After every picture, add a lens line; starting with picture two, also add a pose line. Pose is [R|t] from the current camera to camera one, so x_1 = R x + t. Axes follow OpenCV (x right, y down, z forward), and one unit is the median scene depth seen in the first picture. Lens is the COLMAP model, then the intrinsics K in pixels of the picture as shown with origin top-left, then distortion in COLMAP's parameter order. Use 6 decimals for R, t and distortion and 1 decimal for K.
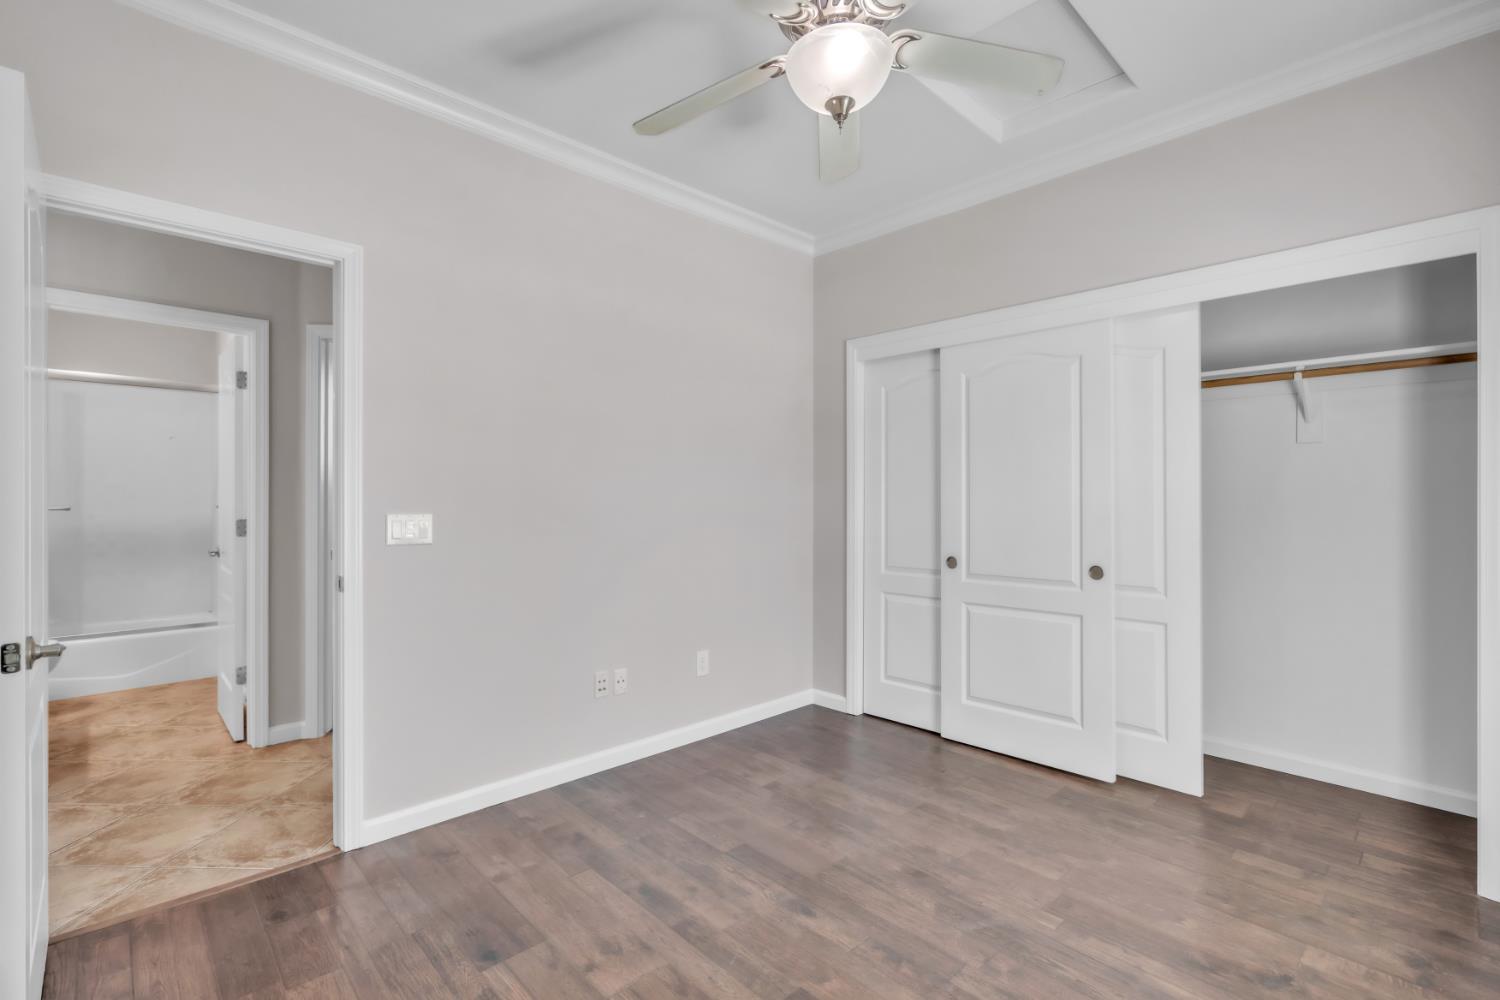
lens RADIAL K [[674.1, 0, 743.5], [0, 674.1, 495.5], [0, 0, 1]] dist [-0.002819, 0.000287]
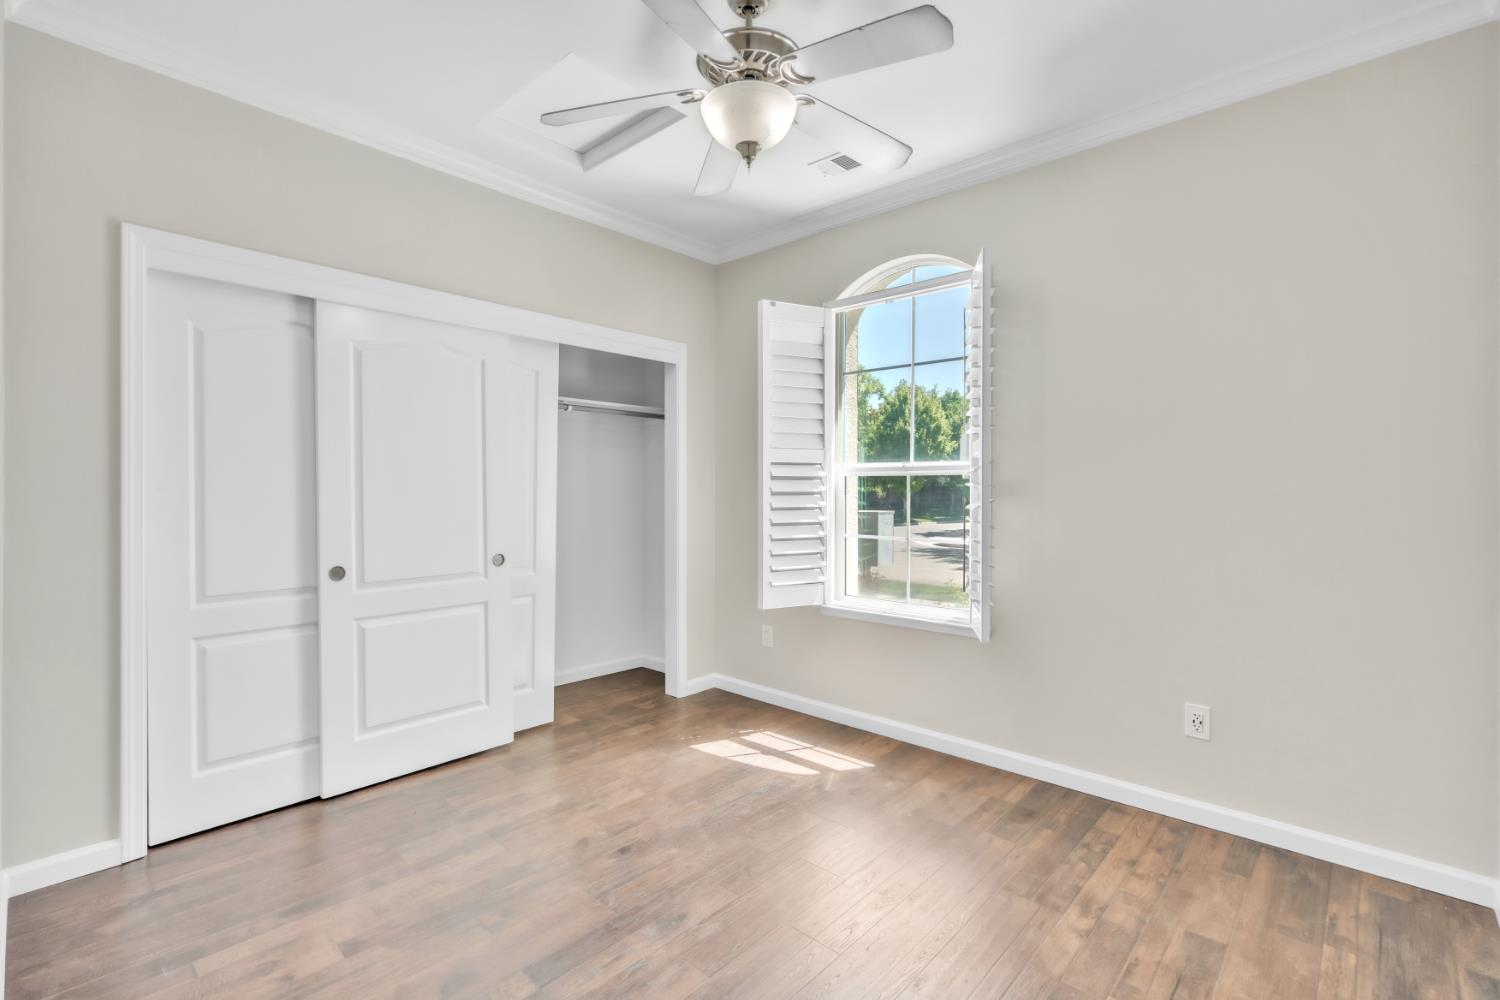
lens RADIAL K [[674.1, 0, 743.5], [0, 674.1, 495.5], [0, 0, 1]] dist [-0.002819, 0.000287]
pose [[-0.056452, -0.008291, 0.998371, -0.593589], [-0.003388, 0.999961, 0.008113, -0.001825], [-0.998400, -0.002925, -0.056478, 0.650703]]
